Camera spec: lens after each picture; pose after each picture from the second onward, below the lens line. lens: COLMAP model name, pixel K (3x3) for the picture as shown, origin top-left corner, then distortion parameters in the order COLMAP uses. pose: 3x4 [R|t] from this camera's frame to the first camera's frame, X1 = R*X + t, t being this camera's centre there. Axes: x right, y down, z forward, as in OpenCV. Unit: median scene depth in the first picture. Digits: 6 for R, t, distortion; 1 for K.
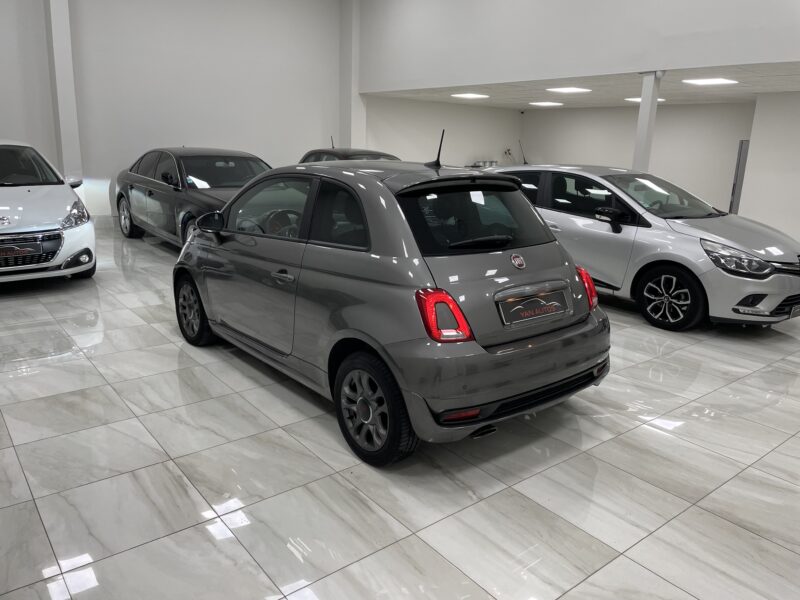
lens RADIAL K [[601.2, 0, 402.7], [0, 601.2, 297.7], [0, 0, 1]] dist [0.094510, -0.112551]
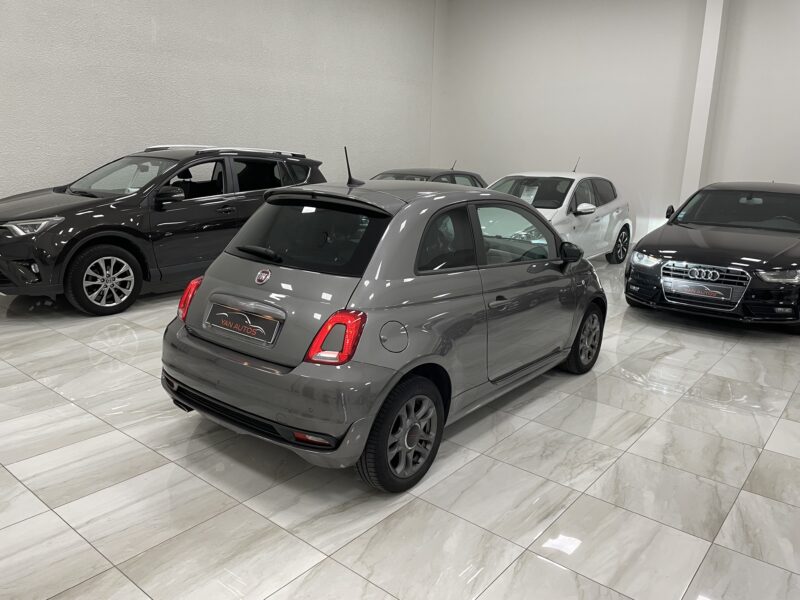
lens RADIAL K [[601.2, 0, 402.7], [0, 601.2, 297.7], [0, 0, 1]] dist [0.094510, -0.112551]
pose [[0.204390, 0.192735, -0.959728, 0.570088], [-0.260231, 0.955844, 0.136535, -0.105592], [0.943666, 0.221845, 0.245520, 0.474059]]
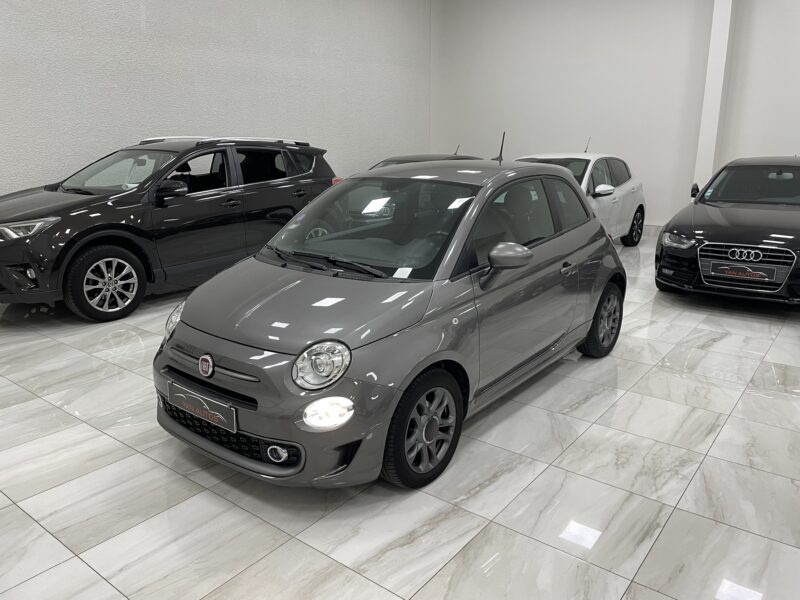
lens RADIAL K [[601.2, 0, 402.7], [0, 601.2, 297.7], [0, 0, 1]] dist [0.094510, -0.112551]
pose [[0.227979, 0.201182, -0.952655, 0.506082], [-0.228108, 0.962227, 0.148615, -0.091735], [0.946569, 0.183427, 0.265259, 0.441702]]
